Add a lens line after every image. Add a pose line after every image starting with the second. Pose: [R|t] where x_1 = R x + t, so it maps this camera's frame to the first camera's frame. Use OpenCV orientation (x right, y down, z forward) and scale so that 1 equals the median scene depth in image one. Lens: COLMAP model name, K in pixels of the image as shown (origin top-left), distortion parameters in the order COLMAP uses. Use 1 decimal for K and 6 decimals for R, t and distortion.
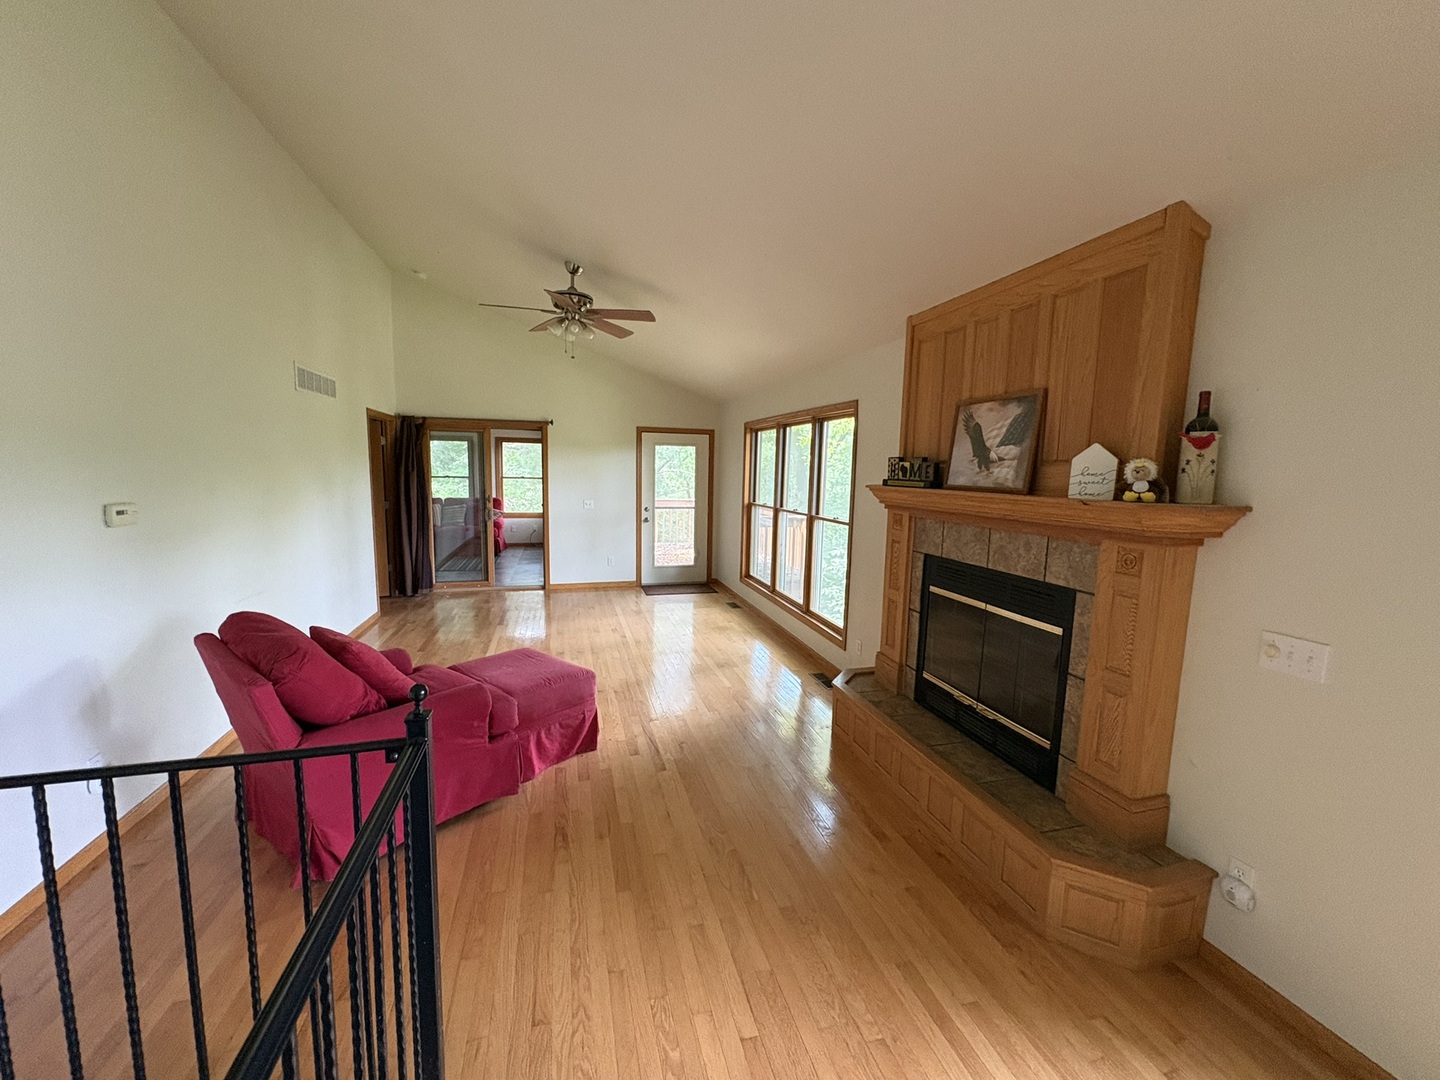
lens RADIAL K [[579.3, 0, 720.0], [0, 579.3, 540.0], [0, 0, 1]] dist [0.002343, 0.000271]
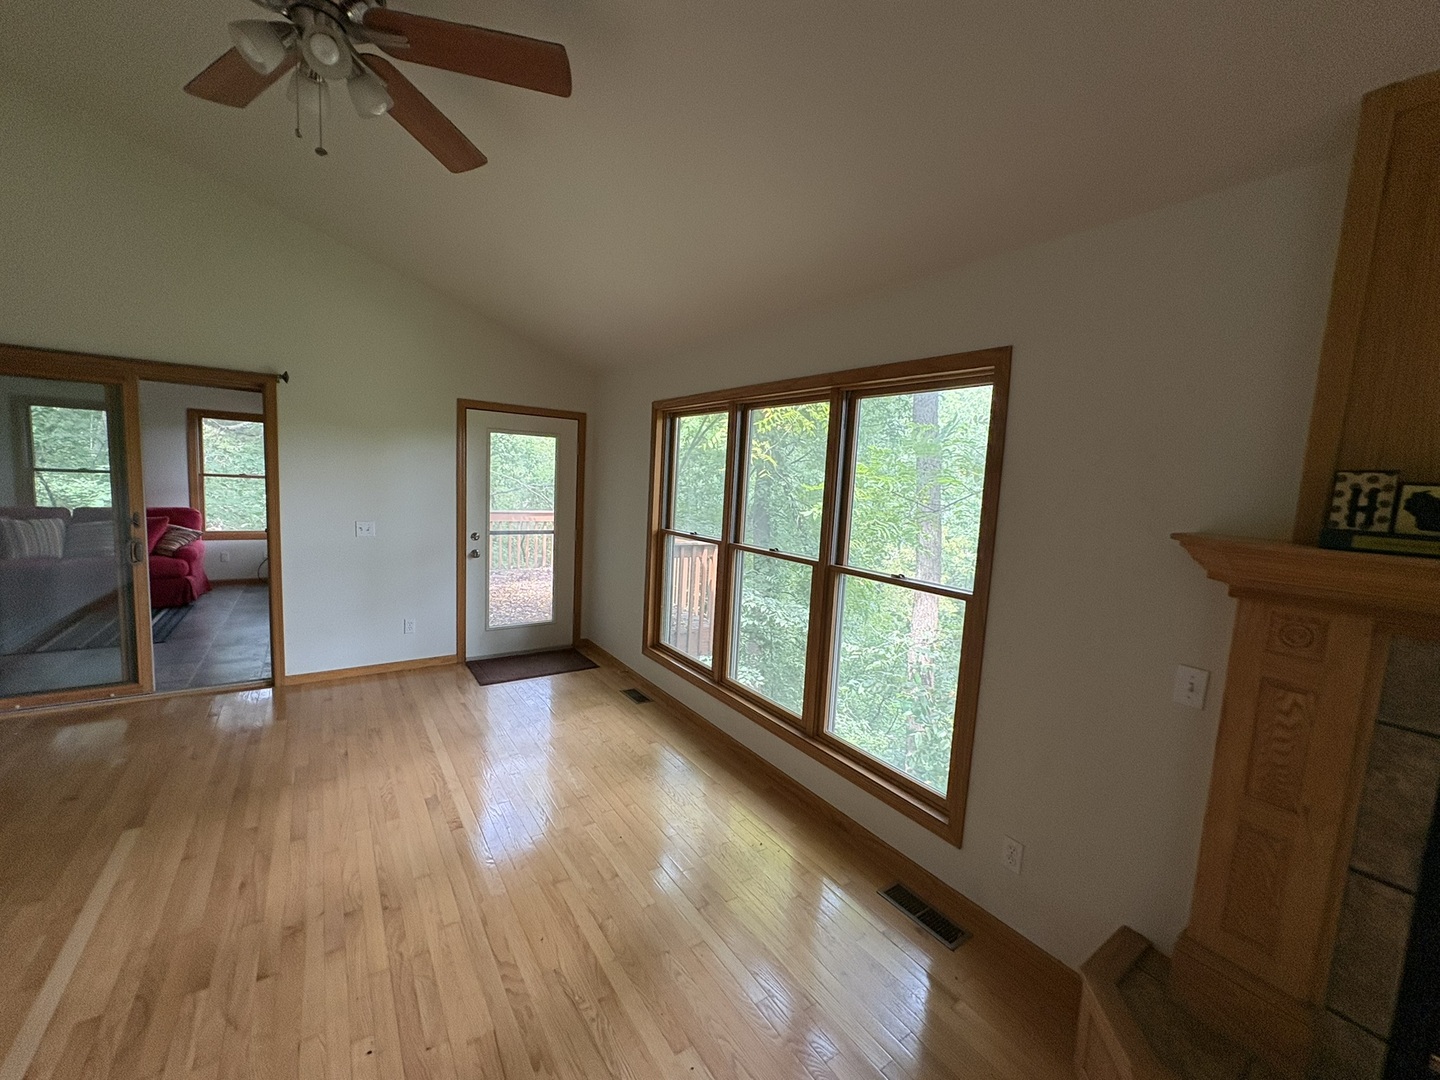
lens RADIAL K [[579.3, 0, 720.0], [0, 579.3, 540.0], [0, 0, 1]] dist [0.002343, 0.000271]
pose [[0.944887, -0.007353, 0.327314, -0.086806], [0.009367, 0.999946, -0.004577, -0.046124], [-0.327263, 0.007391, 0.944905, 0.357389]]
